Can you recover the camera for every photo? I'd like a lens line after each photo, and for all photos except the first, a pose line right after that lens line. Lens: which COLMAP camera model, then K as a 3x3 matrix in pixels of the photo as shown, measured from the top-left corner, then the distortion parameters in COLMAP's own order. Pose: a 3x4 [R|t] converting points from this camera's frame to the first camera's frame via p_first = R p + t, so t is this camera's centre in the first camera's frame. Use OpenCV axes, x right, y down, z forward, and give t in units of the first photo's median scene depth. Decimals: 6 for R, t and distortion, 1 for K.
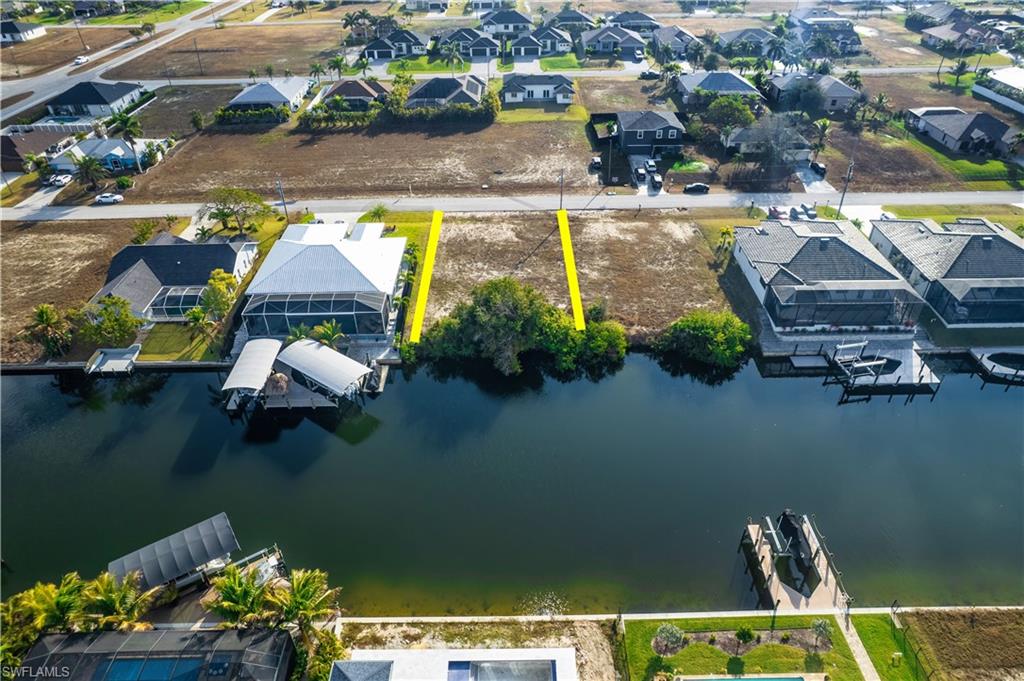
lens RADIAL K [[656.9, 0, 513.6], [0, 656.9, 340.5], [0, 0, 1]] dist [-0.076455, 0.067442]
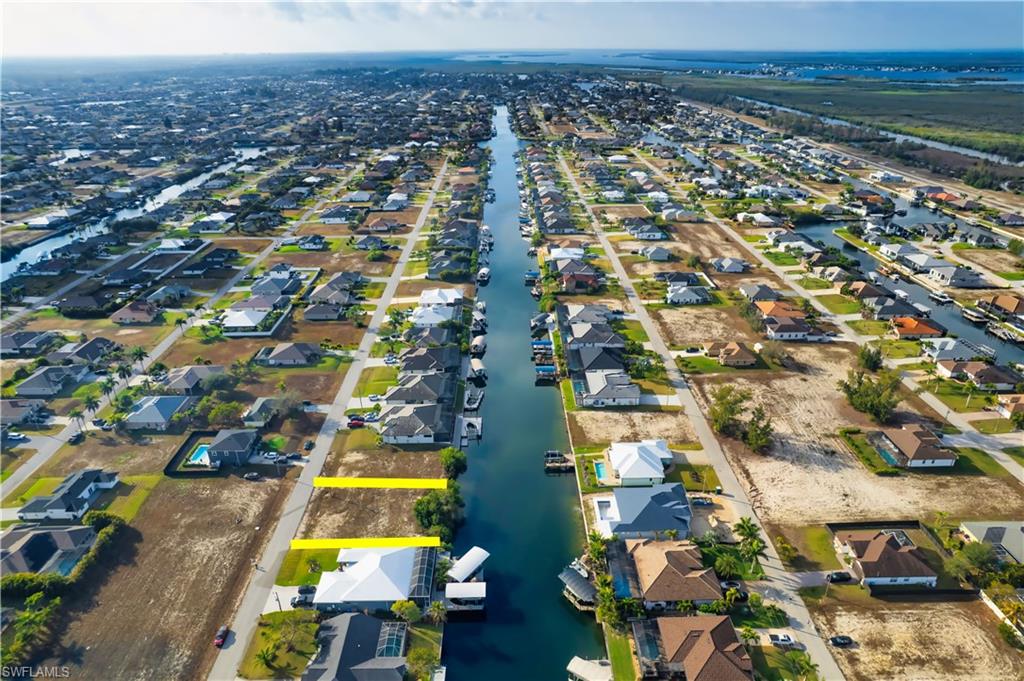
lens RADIAL K [[656.9, 0, 513.6], [0, 656.9, 340.5], [0, 0, 1]] dist [-0.076455, 0.067442]
pose [[-0.010533, -0.403150, 0.915073, -1.277673], [0.598509, 0.730556, 0.328747, -0.723619], [-0.801047, 0.551143, 0.233594, 0.004997]]
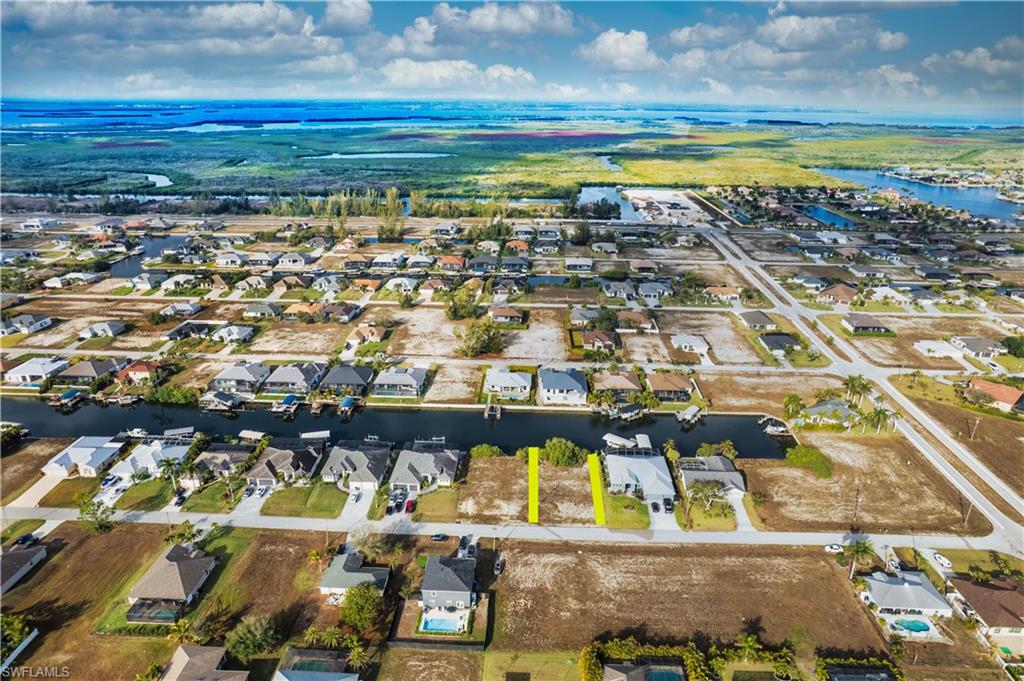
lens RADIAL K [[656.9, 0, 513.6], [0, 656.9, 340.5], [0, 0, 1]] dist [-0.076455, 0.067442]
pose [[-0.999045, -0.013358, 0.041610, 0.054880], [0.027687, 0.543223, 0.839132, -1.865796], [-0.033812, 0.839482, -0.542334, 1.526207]]
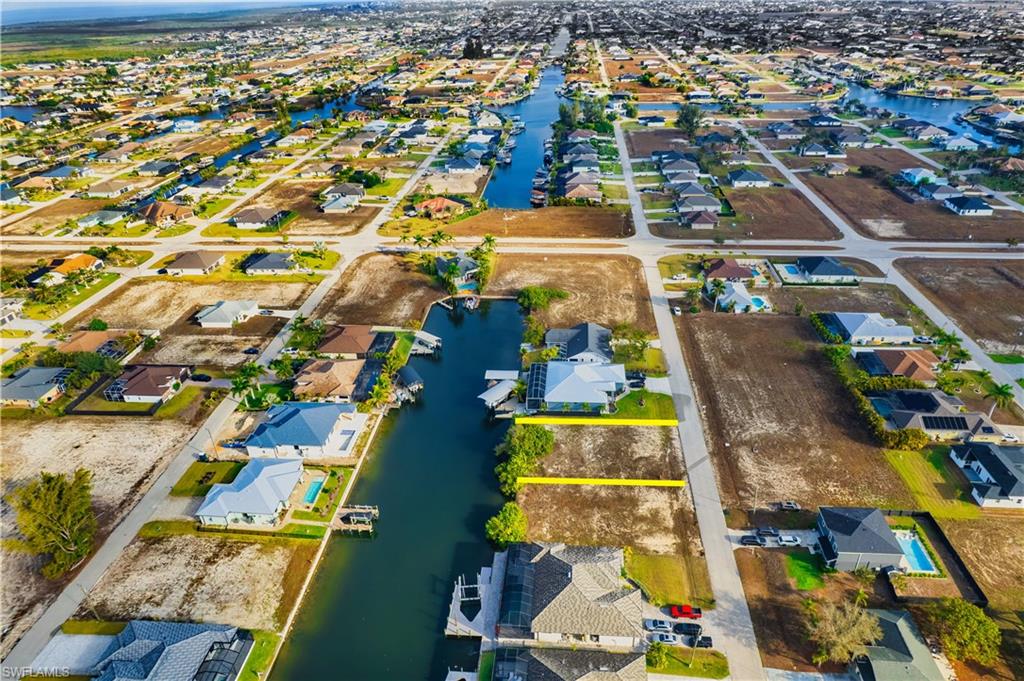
lens RADIAL K [[656.9, 0, 513.6], [0, 656.9, 340.5], [0, 0, 1]] dist [-0.076455, 0.067442]
pose [[-0.096225, 0.496597, -0.862631, 1.084250], [-0.559012, 0.690103, 0.459634, -0.794959], [0.823557, 0.526450, 0.211198, 0.309170]]
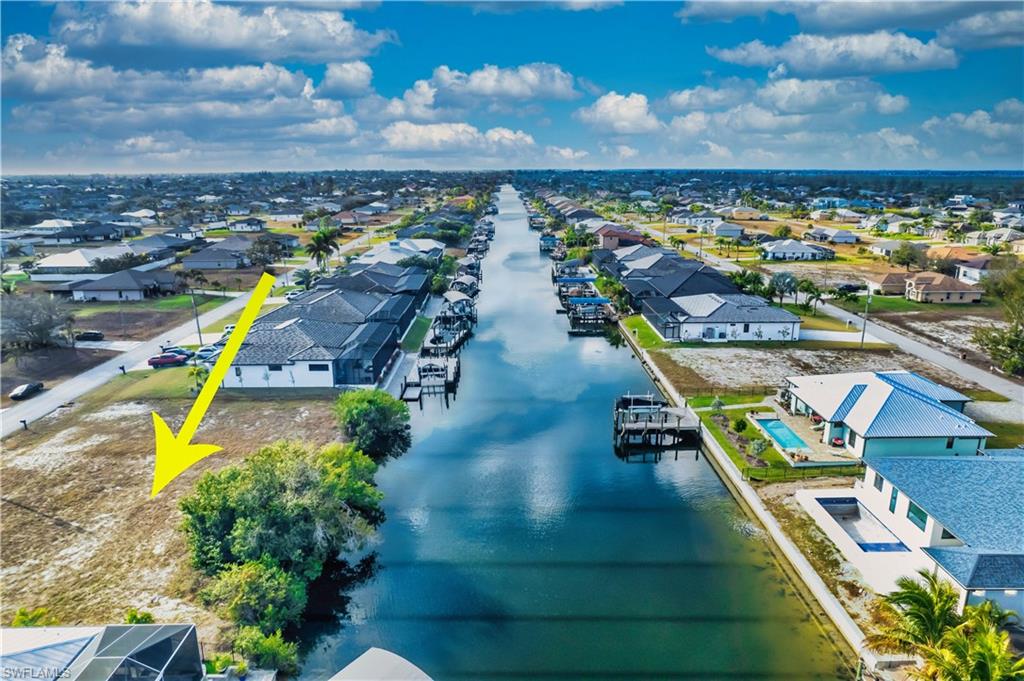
lens RADIAL K [[656.9, 0, 513.6], [0, 656.9, 340.5], [0, 0, 1]] dist [-0.076455, 0.067442]
pose [[-0.004549, -0.242050, 0.970253, -0.410212], [0.595124, 0.779076, 0.197148, -0.106518], [-0.803621, 0.578318, 0.140506, 0.476568]]
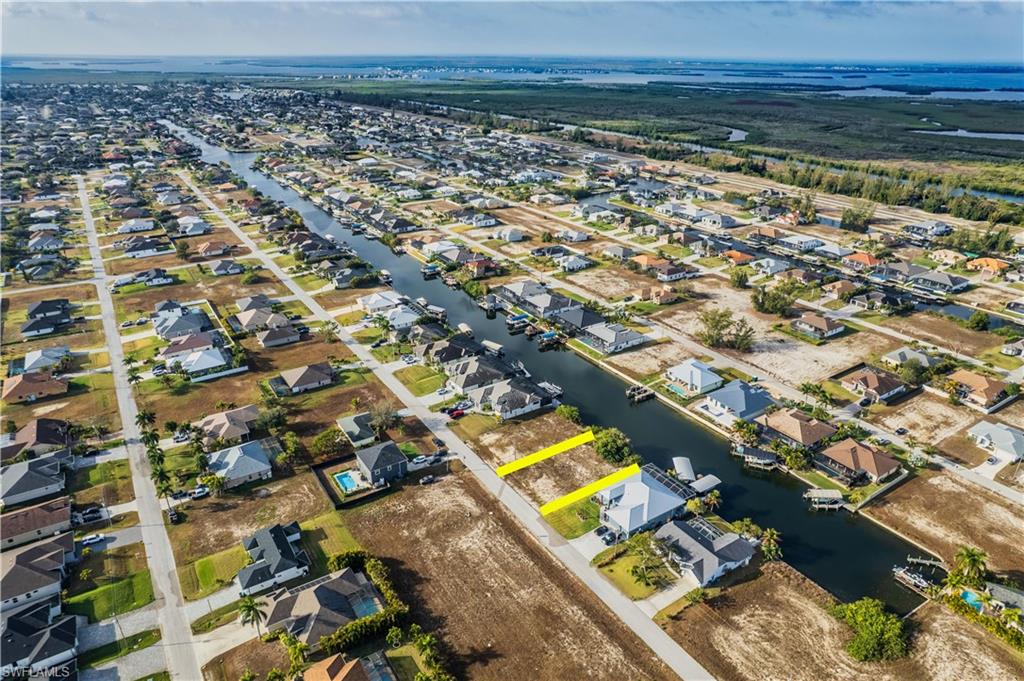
lens RADIAL K [[656.9, 0, 513.6], [0, 656.9, 340.5], [0, 0, 1]] dist [-0.076455, 0.067442]
pose [[-0.540512, -0.334753, 0.771873, -1.172579], [0.500245, 0.609779, 0.614756, -1.474257], [-0.676463, 0.718408, -0.162134, 1.013301]]
